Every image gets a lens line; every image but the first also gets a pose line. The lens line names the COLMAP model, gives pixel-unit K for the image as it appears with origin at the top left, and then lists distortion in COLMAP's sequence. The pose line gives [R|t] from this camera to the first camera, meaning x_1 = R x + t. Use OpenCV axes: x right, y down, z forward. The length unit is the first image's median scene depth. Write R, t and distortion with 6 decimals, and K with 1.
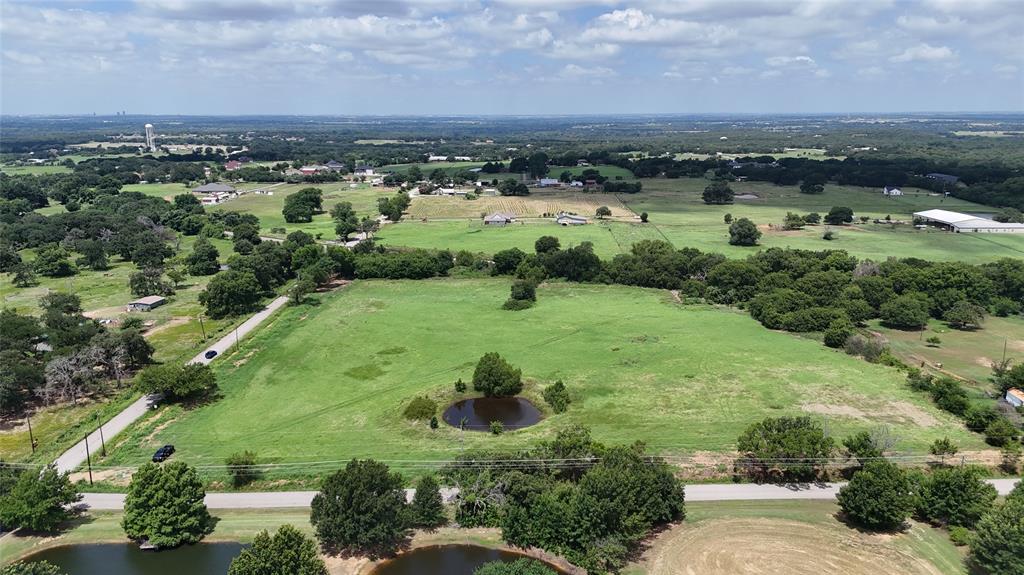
lens RADIAL K [[747.7, 0, 512.0], [0, 747.7, 287.5], [0, 0, 1]] dist [0.086348, -0.098032]
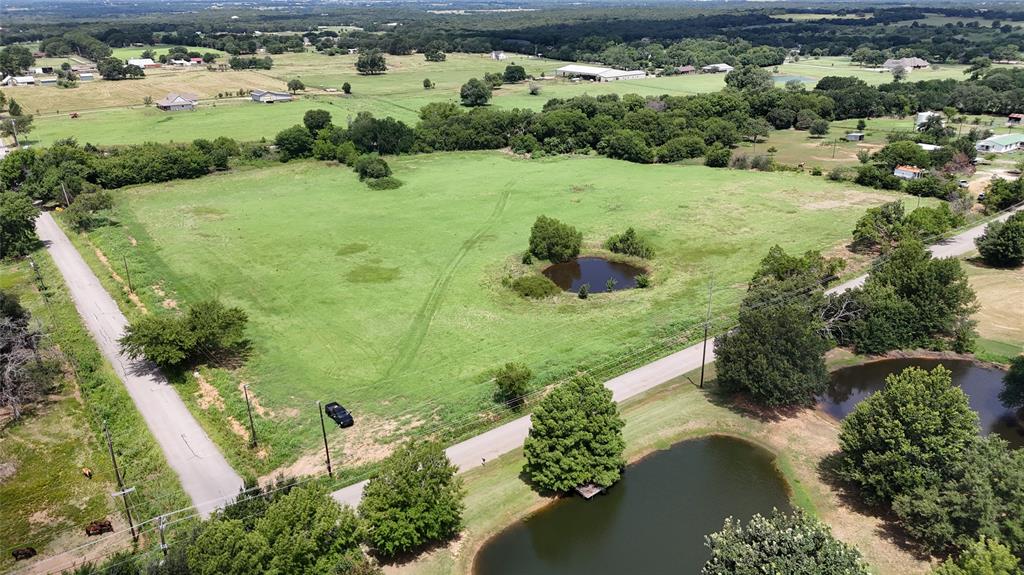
lens RADIAL K [[747.7, 0, 512.0], [0, 747.7, 287.5], [0, 0, 1]] dist [0.086348, -0.098032]
pose [[0.793935, -0.223420, 0.565466, -0.401052], [0.141259, 0.972369, 0.185859, -0.000015], [-0.591366, -0.067683, 0.803558, 0.208958]]
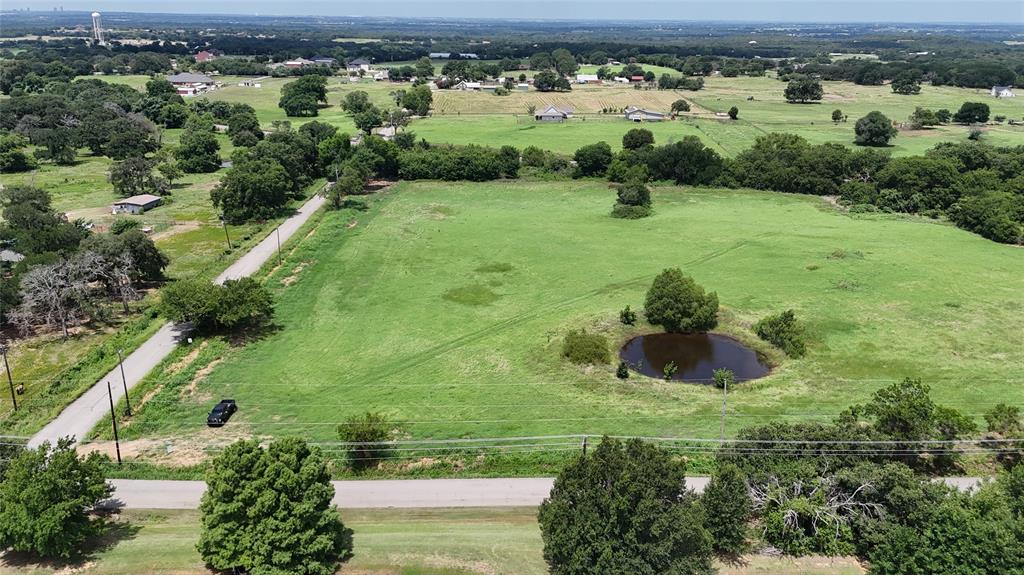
lens RADIAL K [[811.0, 0, 512.0], [0, 811.0, 287.5], [0, 0, 1]] dist [0.098326, -0.117127]
pose [[0.999778, 0.009438, 0.018861, -0.130393], [-0.011117, 0.995789, 0.090997, 0.026485], [-0.017923, -0.091186, 0.995673, 0.178745]]
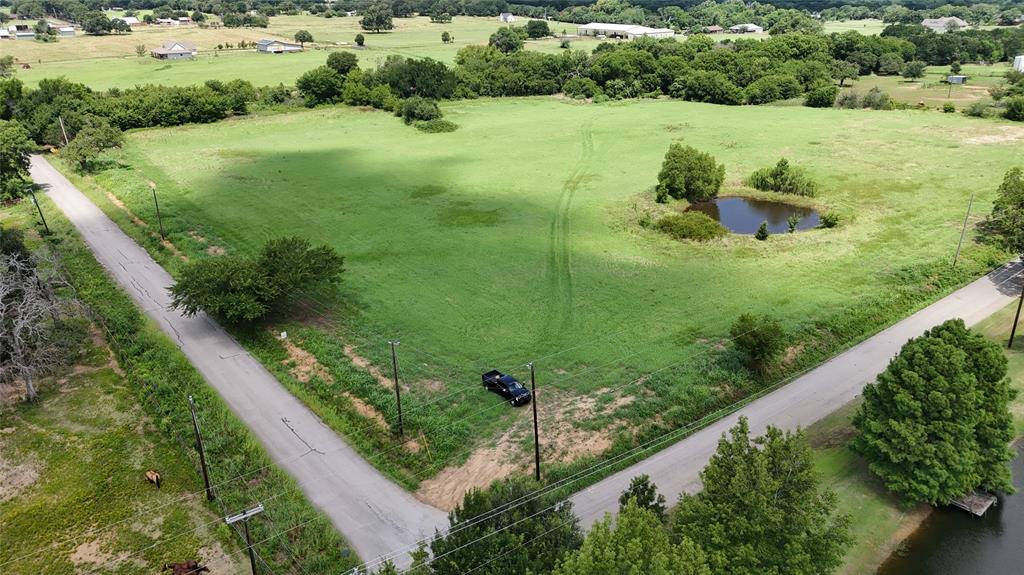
lens RADIAL K [[747.7, 0, 512.0], [0, 747.7, 287.5], [0, 0, 1]] dist [0.086348, -0.098032]
pose [[0.777237, -0.239397, 0.581887, -0.412424], [0.141491, 0.967605, 0.209095, 0.033545], [-0.613093, -0.080184, 0.785931, 0.363617]]
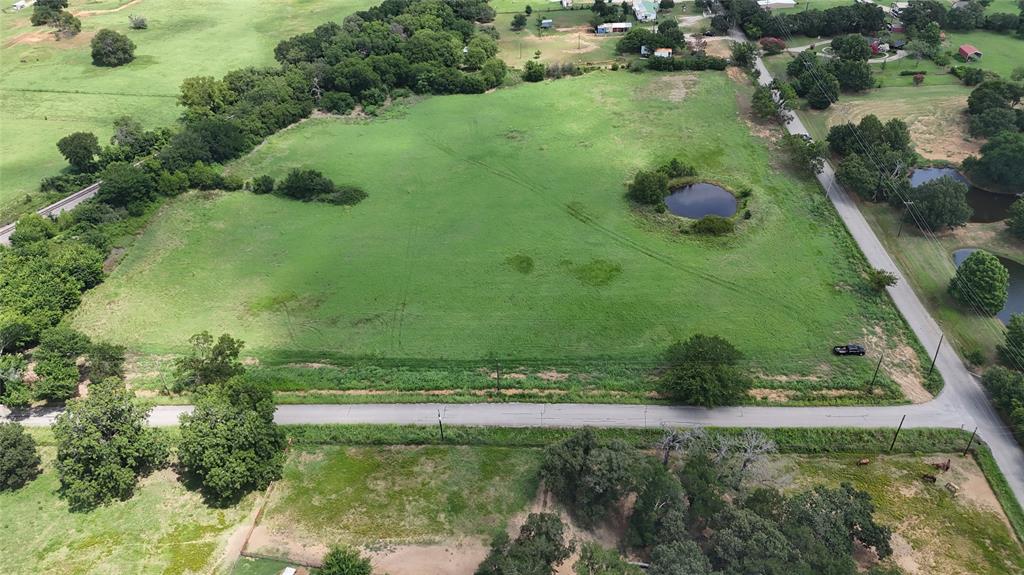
lens RADIAL K [[747.7, 0, 512.0], [0, 747.7, 287.5], [0, 0, 1]] dist [0.086348, -0.098032]
pose [[0.011725, -0.560961, 0.827759, -0.727553], [0.233567, 0.806453, 0.543213, -0.295158], [-0.972270, 0.186968, 0.140477, 0.738050]]
